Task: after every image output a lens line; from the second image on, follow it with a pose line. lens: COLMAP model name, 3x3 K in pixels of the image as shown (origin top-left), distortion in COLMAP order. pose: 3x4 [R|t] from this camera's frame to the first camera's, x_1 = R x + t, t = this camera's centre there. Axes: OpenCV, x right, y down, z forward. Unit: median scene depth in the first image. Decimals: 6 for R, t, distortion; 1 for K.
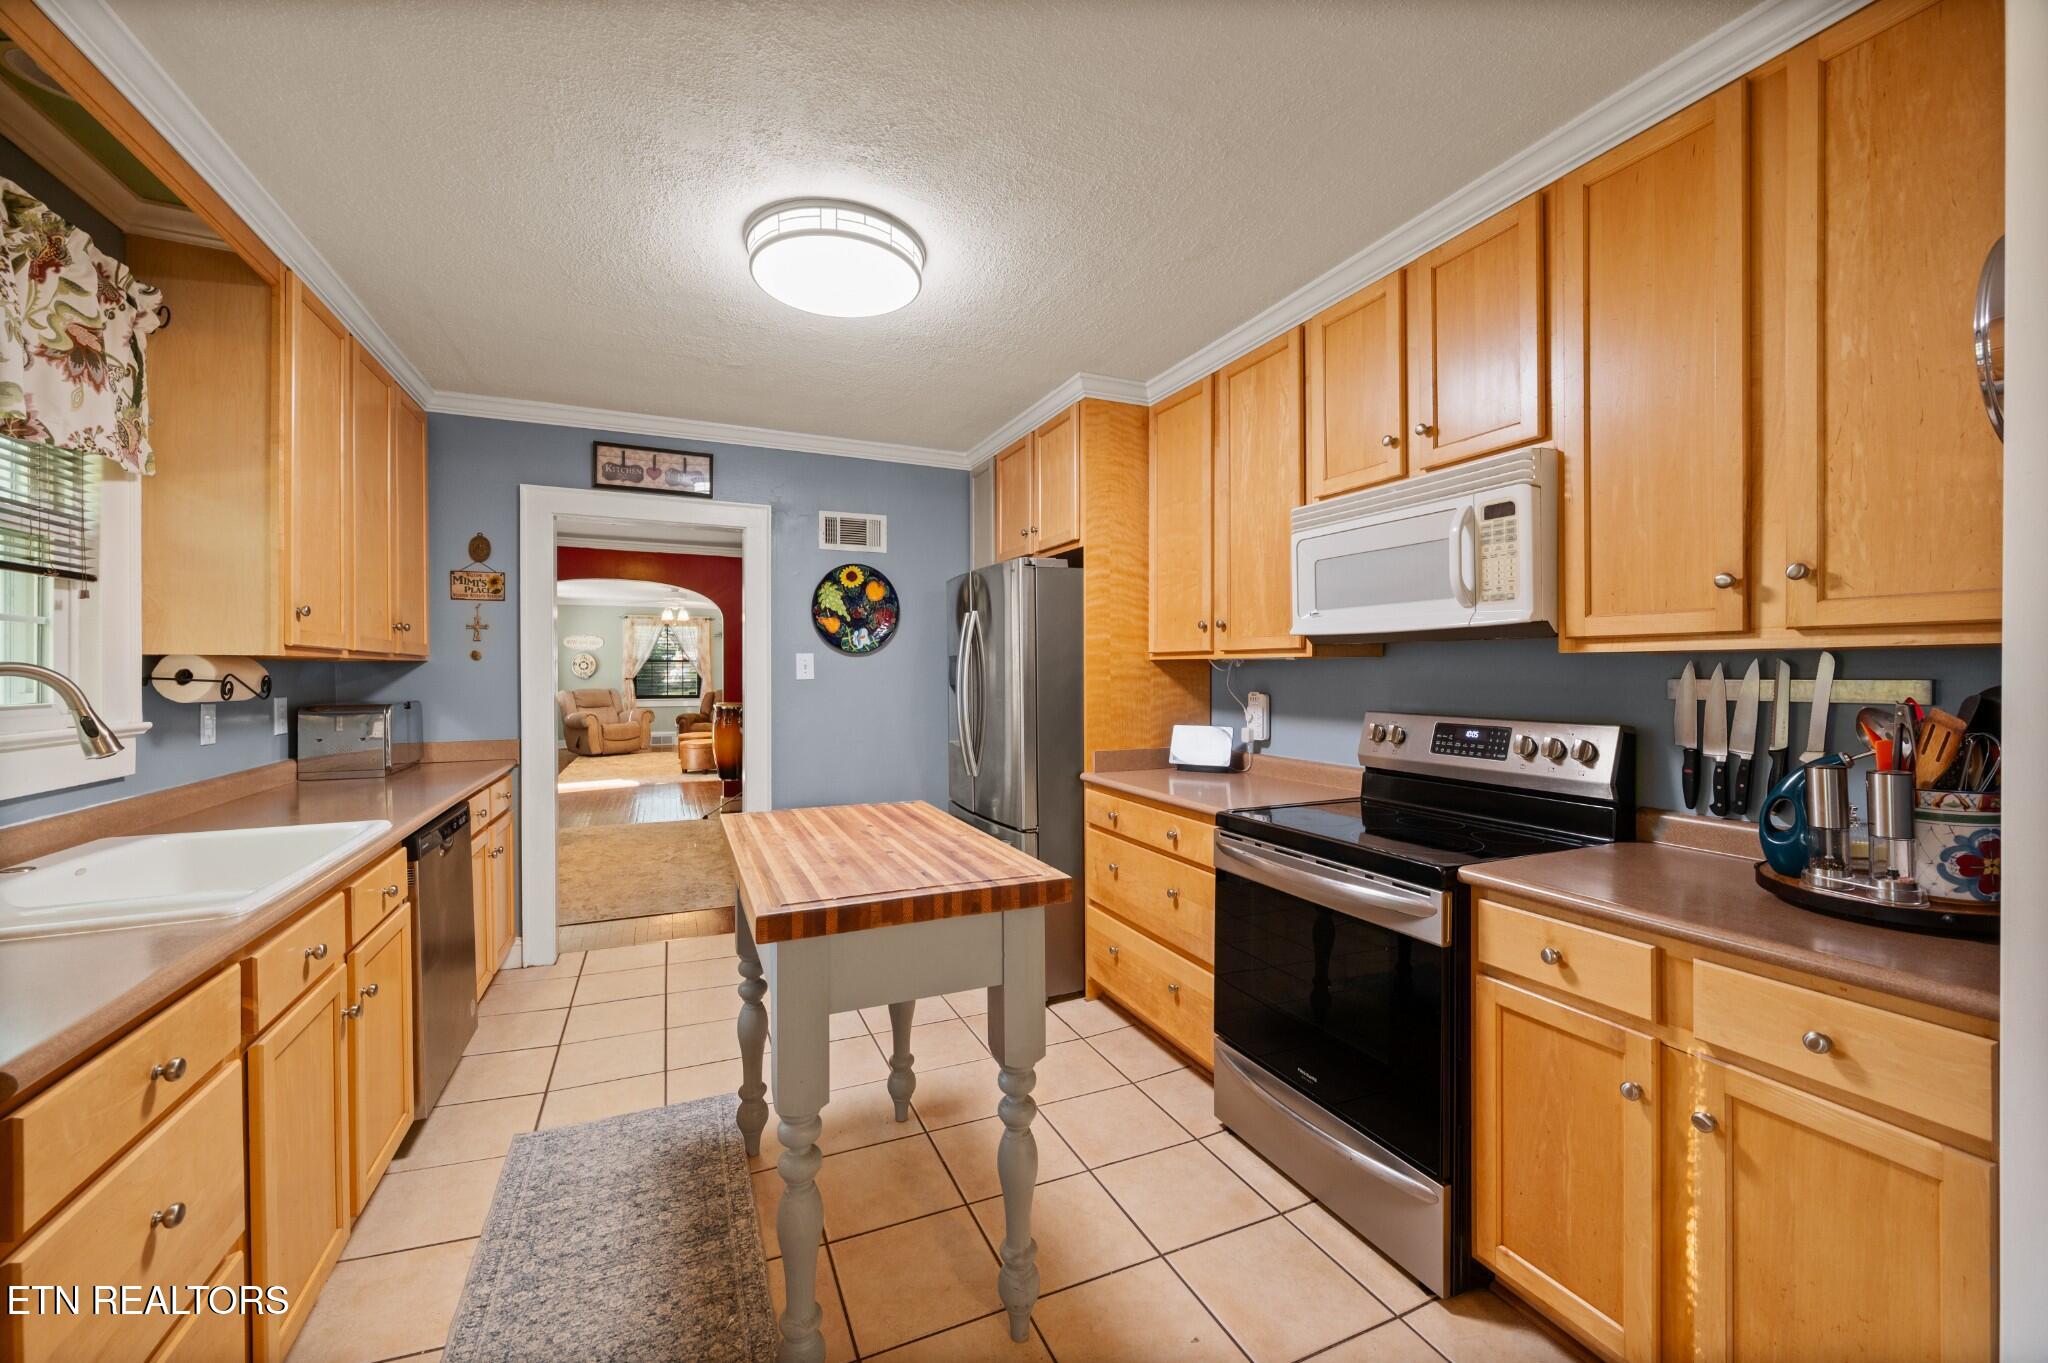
lens RADIAL K [[807.5, 0, 1009.7], [0, 807.5, 671.3], [0, 0, 1]] dist [-0.000334, -0.000384]
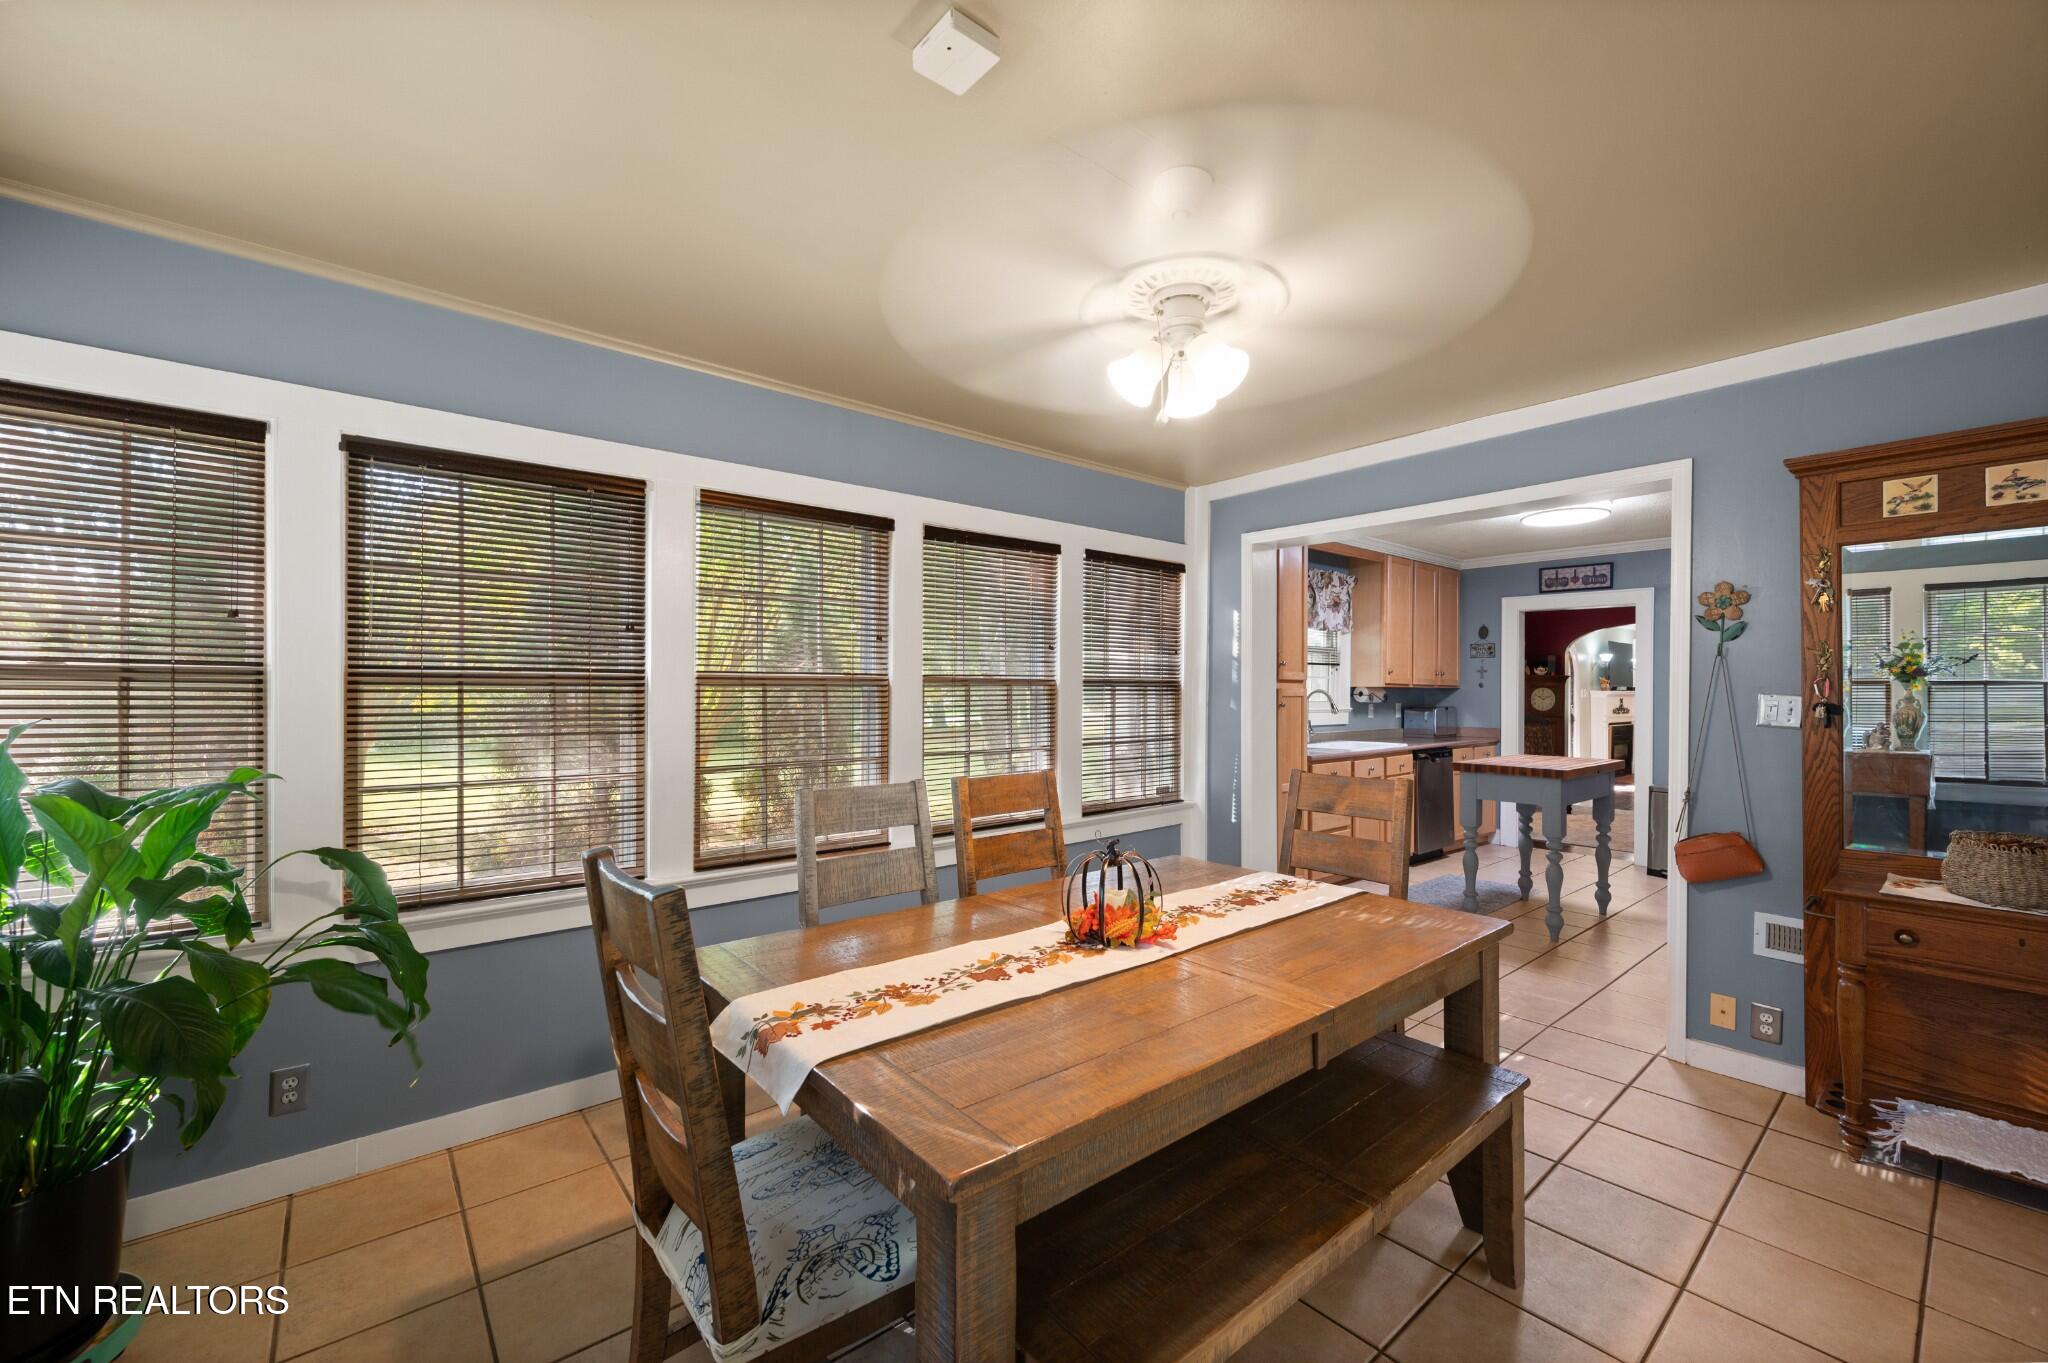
lens RADIAL K [[807.5, 0, 1023.5], [0, 807.5, 692.3], [0, 0, 1]] dist [-0.000334, -0.000384]
pose [[0.284638, 0.005498, -0.958619, 1.148623], [-0.007580, 0.999965, 0.003485, -0.000239], [0.958605, 0.006274, 0.284670, -0.816380]]
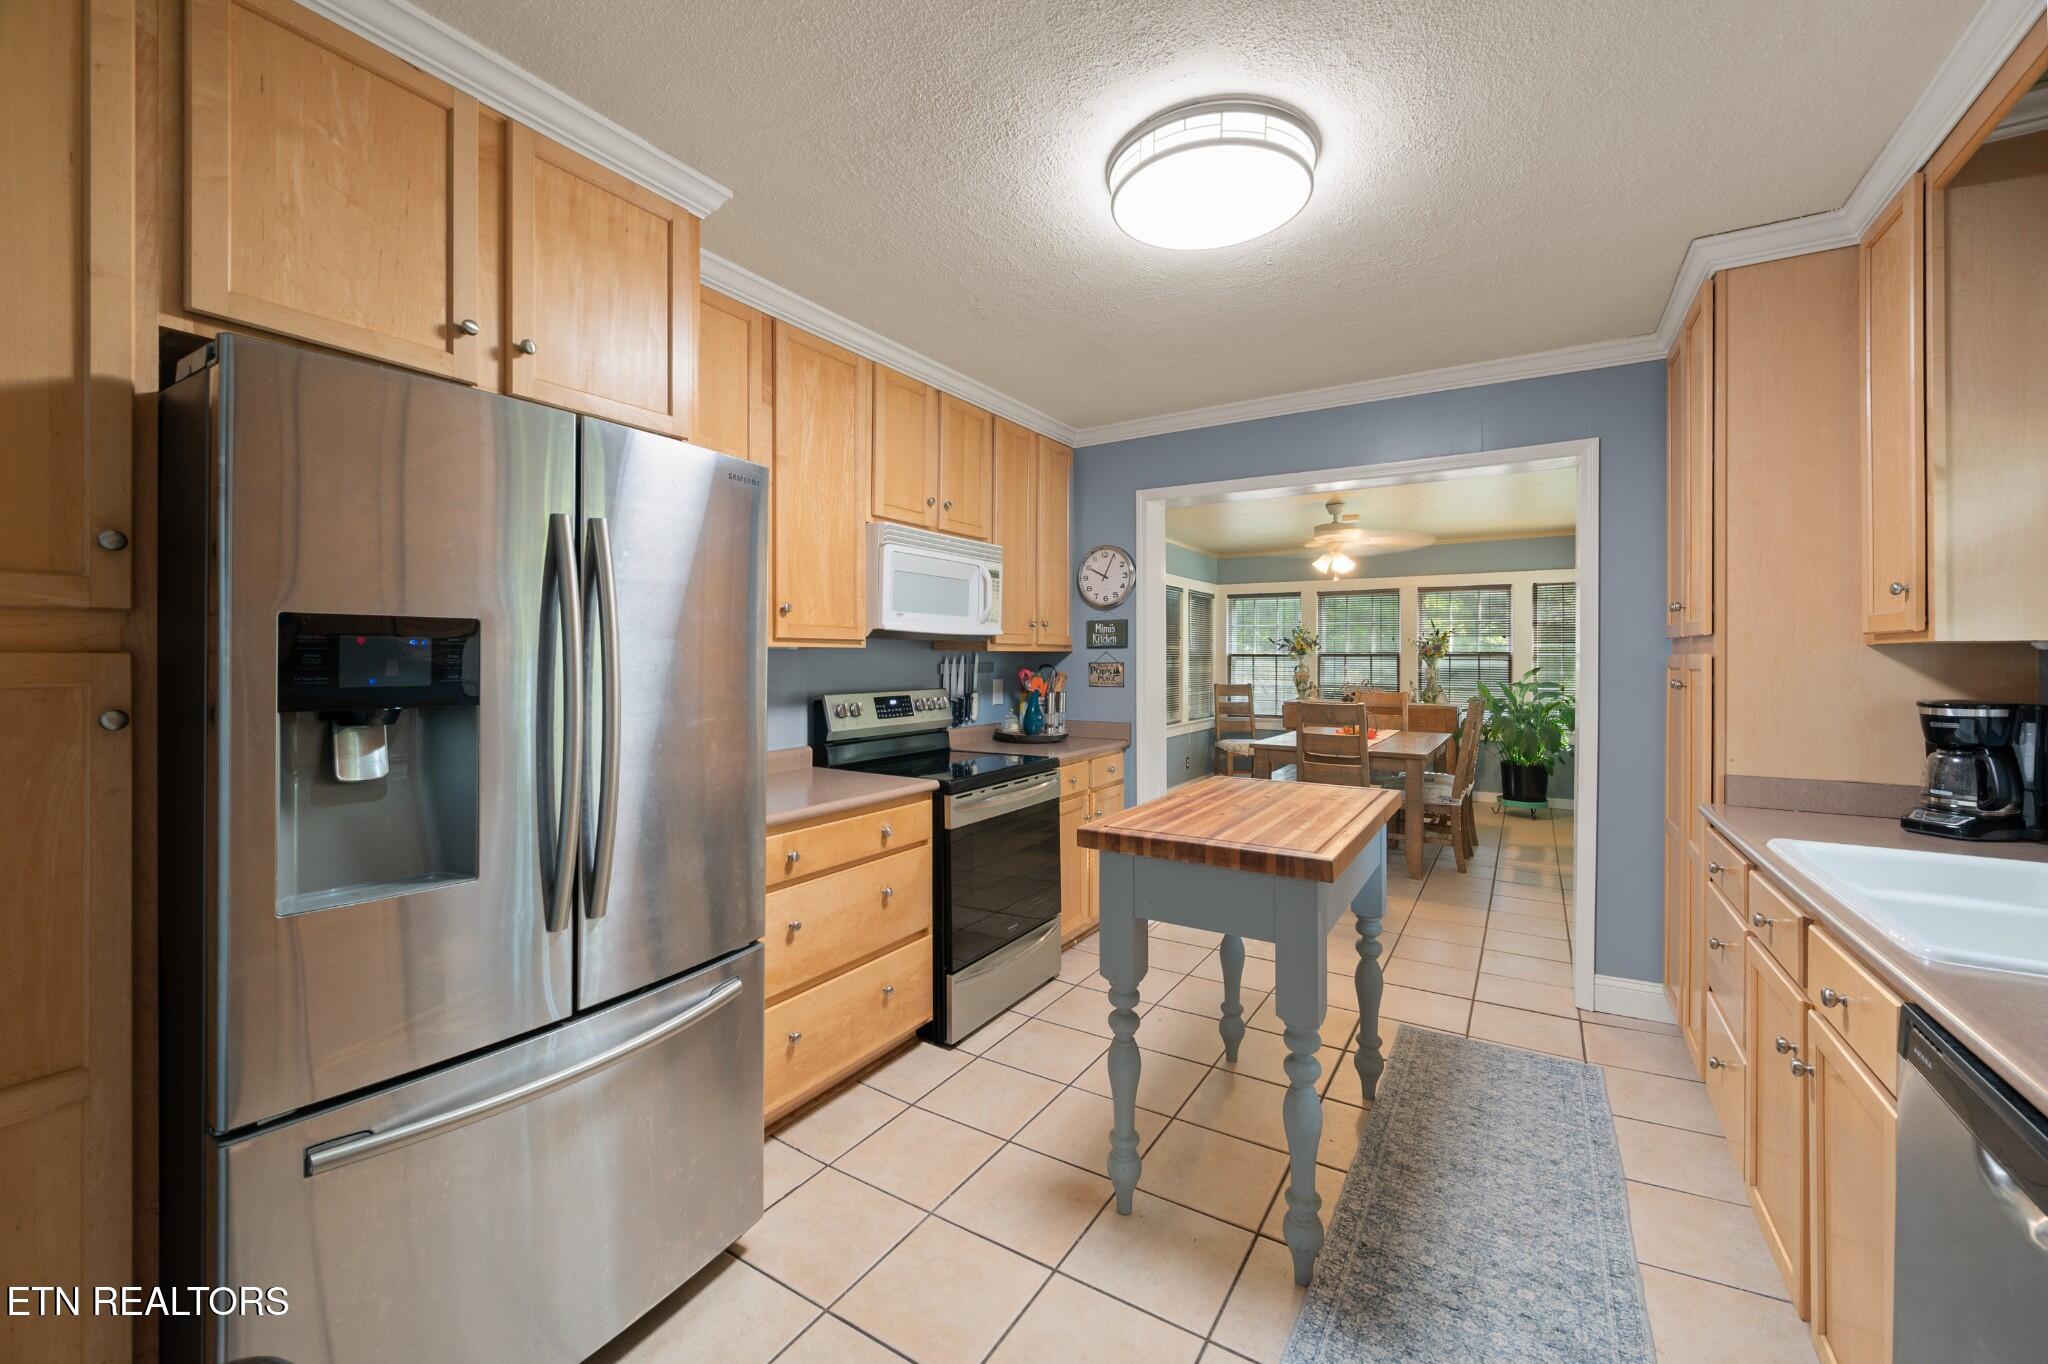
lens RADIAL K [[813.0, 0, 1047.8], [0, 813.0, 646.9], [0, 0, 1]] dist [0.004621, -0.000501]
pose [[-0.592418, 0.015056, 0.805490, -0.612597], [0.005122, 0.999876, -0.014923, -0.000848], [-0.805614, -0.004715, -0.592422, 1.254391]]
